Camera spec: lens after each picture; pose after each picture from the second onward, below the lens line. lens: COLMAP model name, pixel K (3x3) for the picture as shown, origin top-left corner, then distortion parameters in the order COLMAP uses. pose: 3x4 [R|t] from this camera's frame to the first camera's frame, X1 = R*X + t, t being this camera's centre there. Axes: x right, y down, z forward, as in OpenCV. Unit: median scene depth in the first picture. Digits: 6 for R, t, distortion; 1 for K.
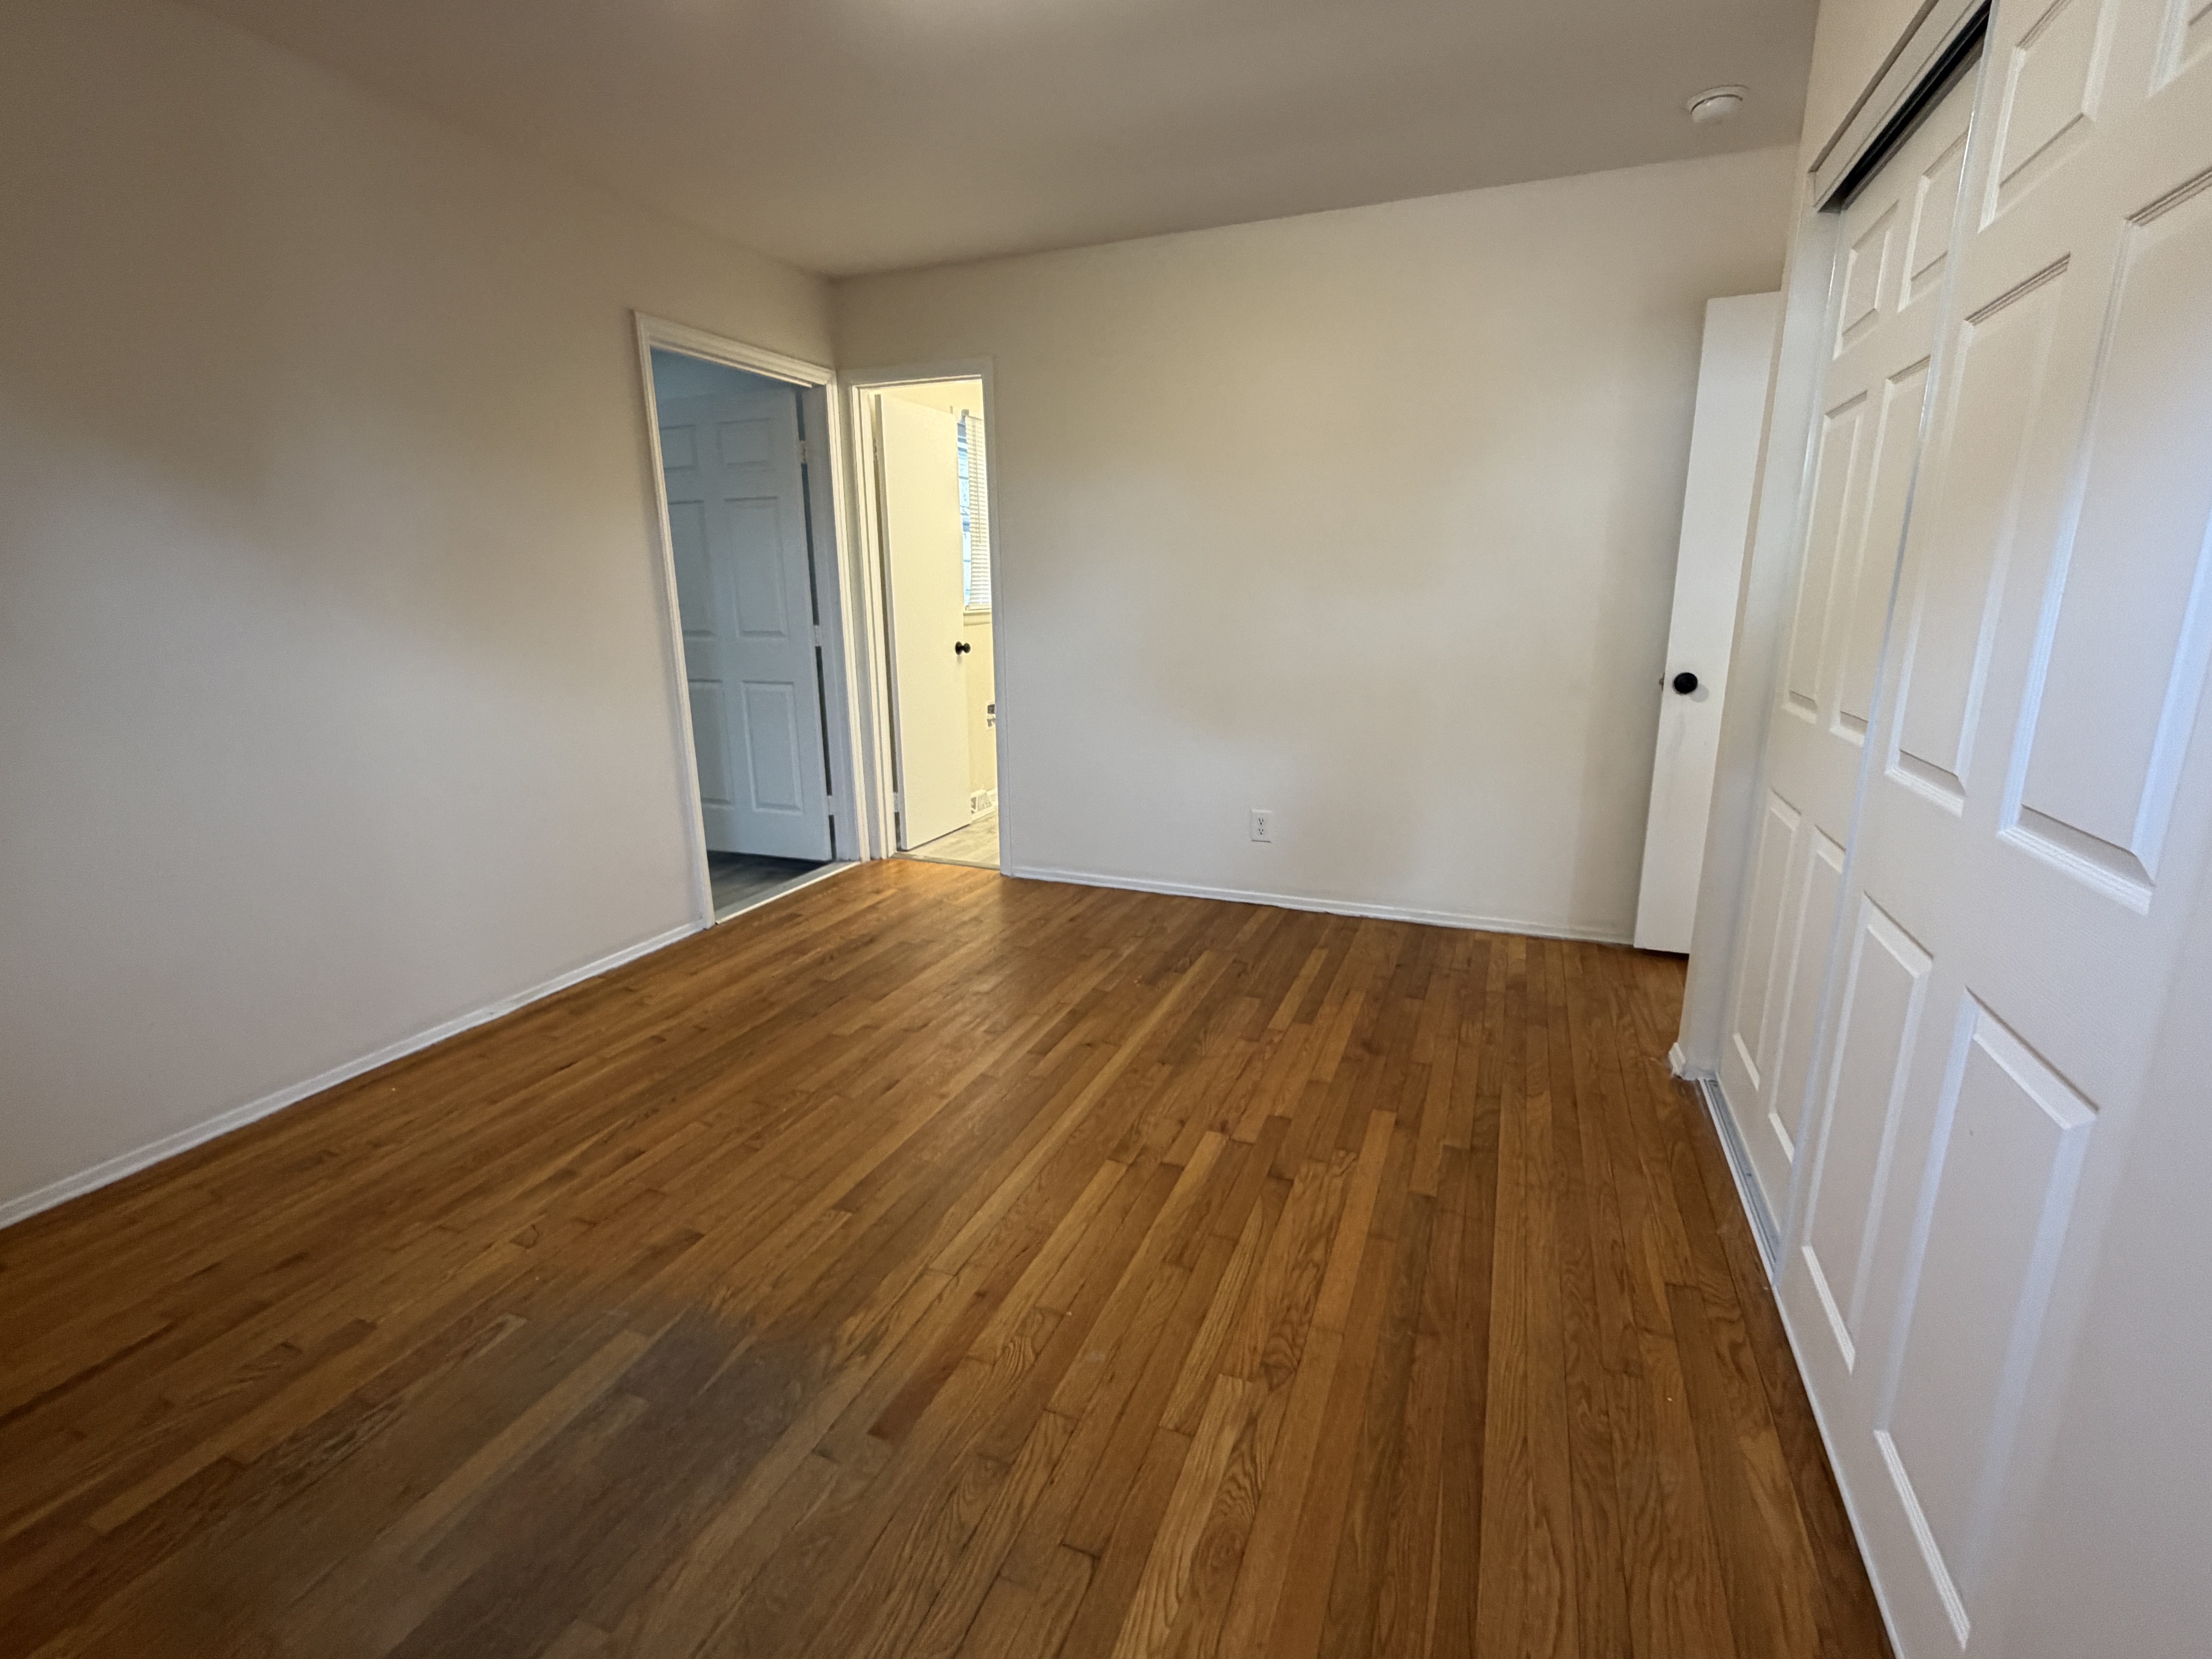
lens RADIAL K [[1002.2, 0, 1114.5], [0, 1002.2, 830.6], [0, 0, 1]] dist [0.003698, 0.000473]
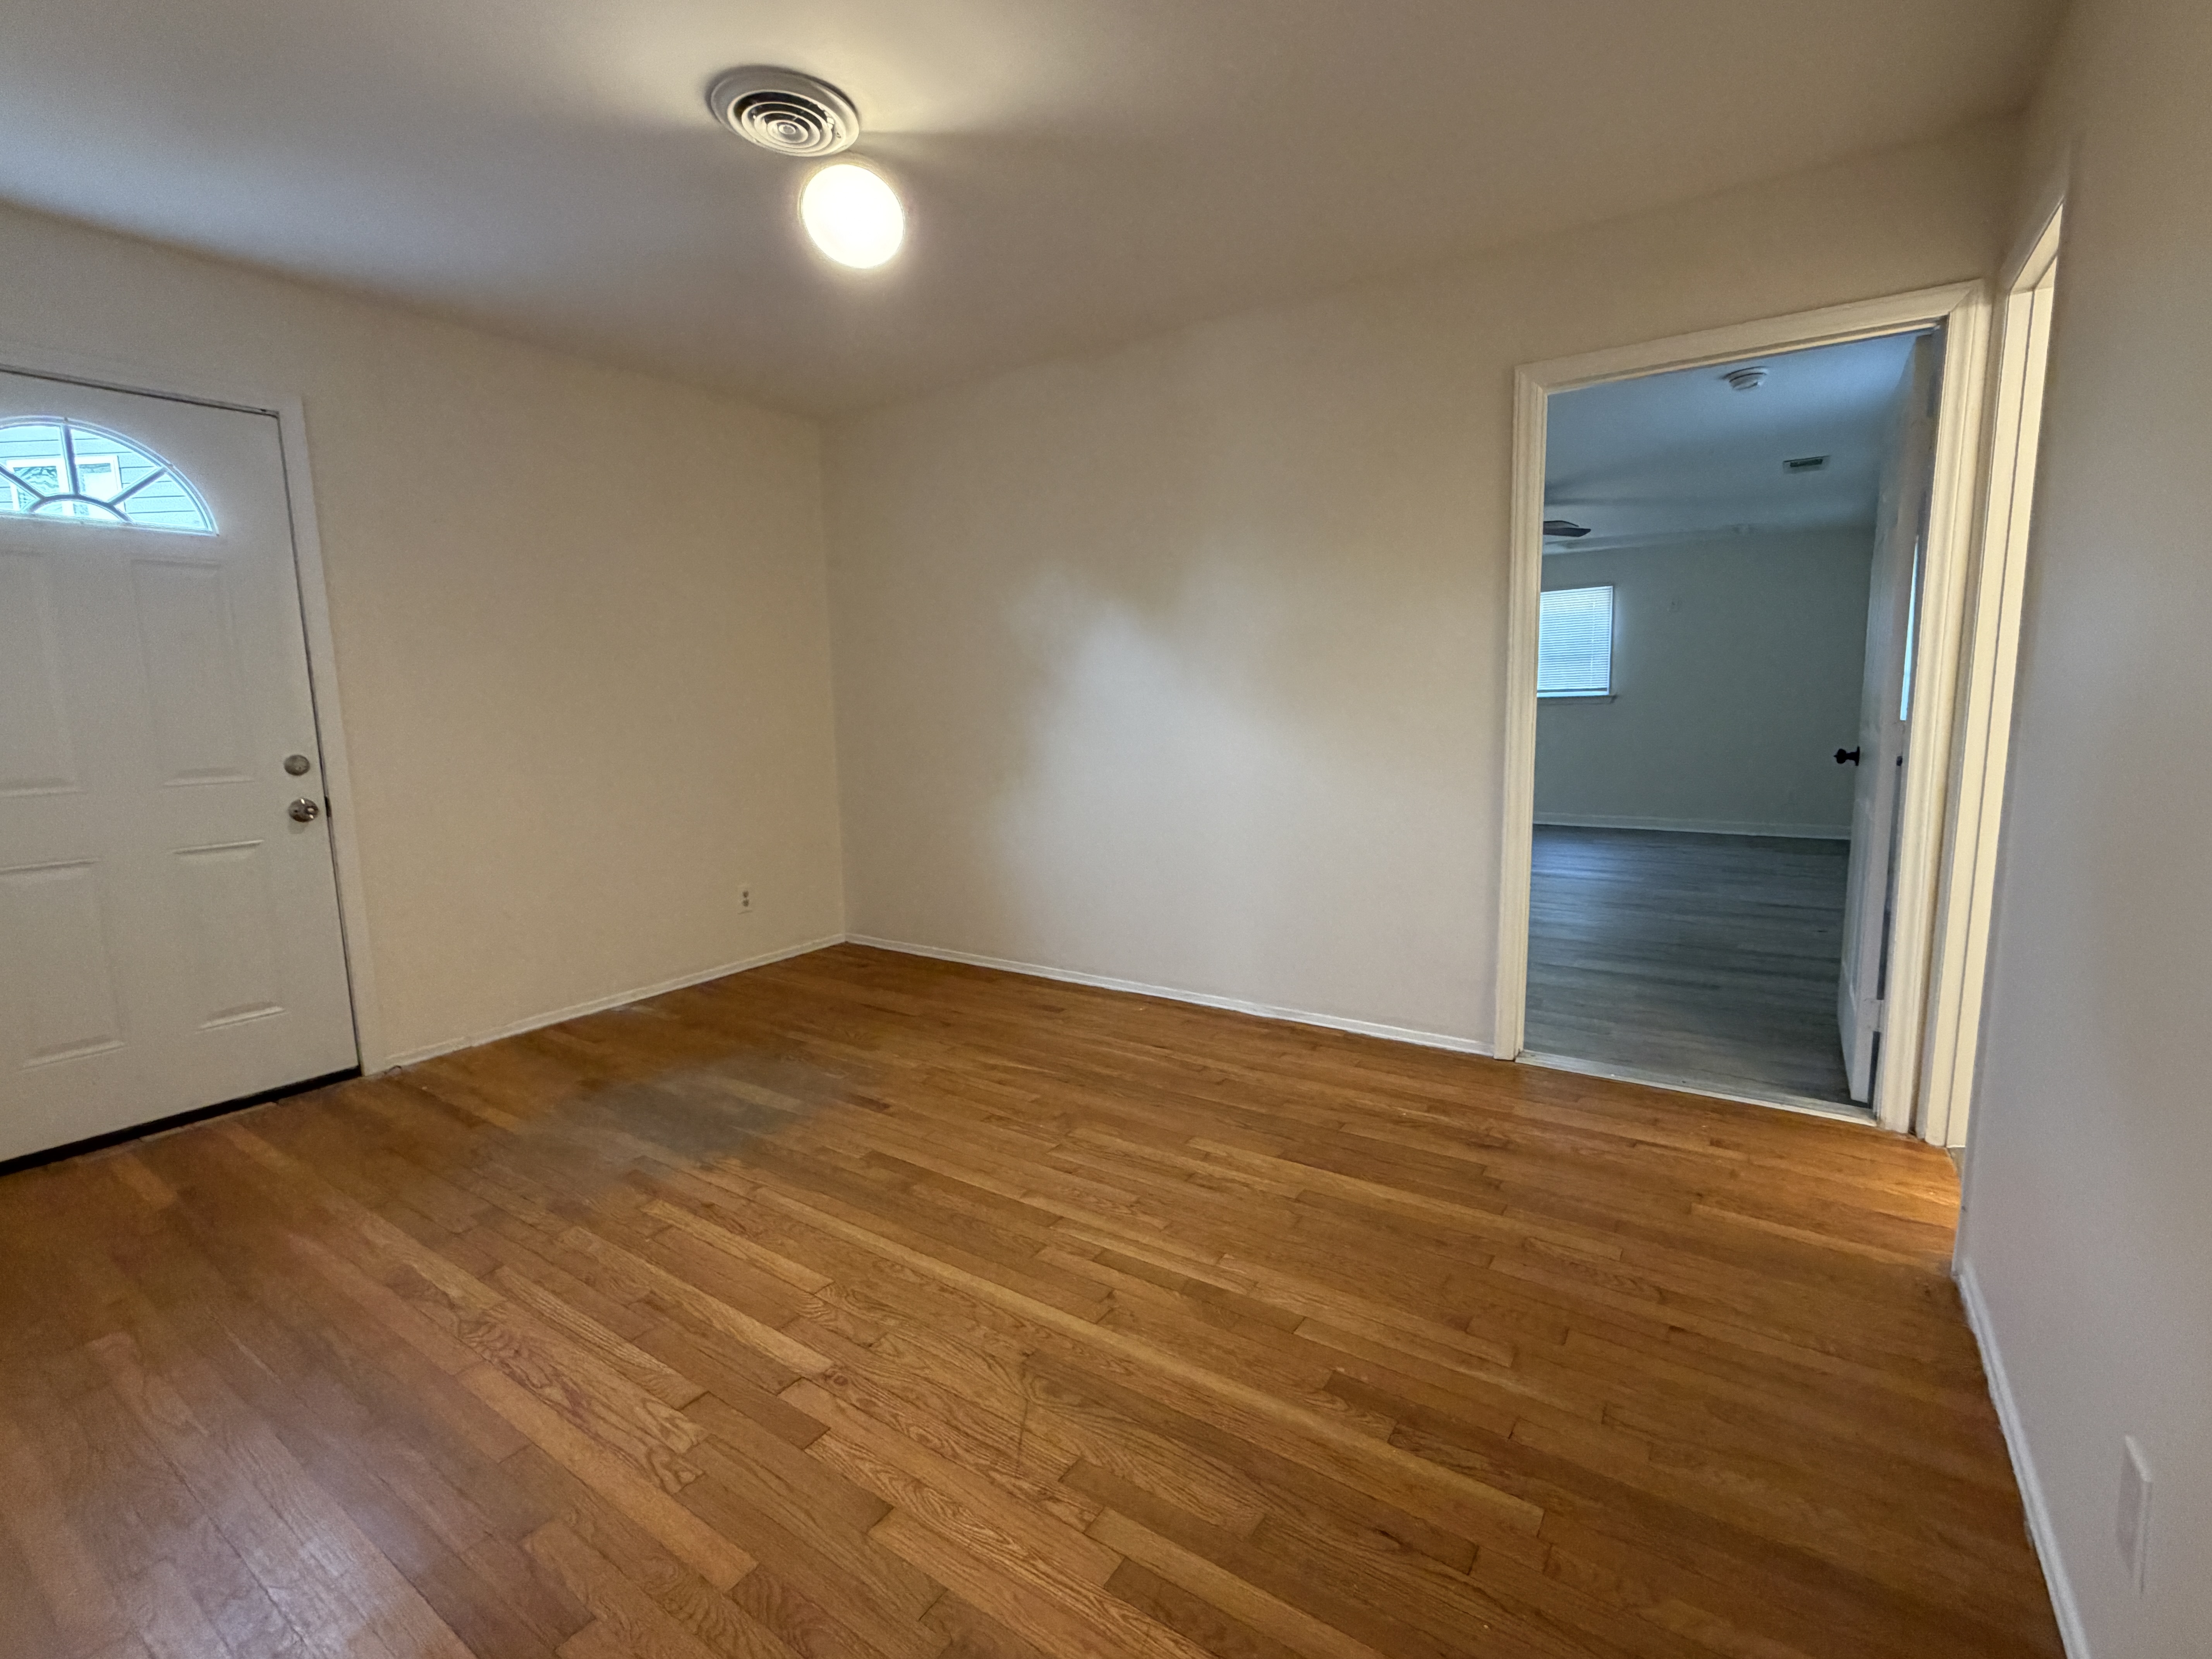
lens RADIAL K [[1002.2, 0, 1103.4], [0, 1002.2, 829.7], [0, 0, 1]] dist [0.003698, 0.000473]
pose [[-0.216501, 0.148158, -0.964975, 0.660387], [-0.208467, 0.958605, 0.193952, -0.262961], [0.953766, 0.243156, -0.176653, 1.101762]]
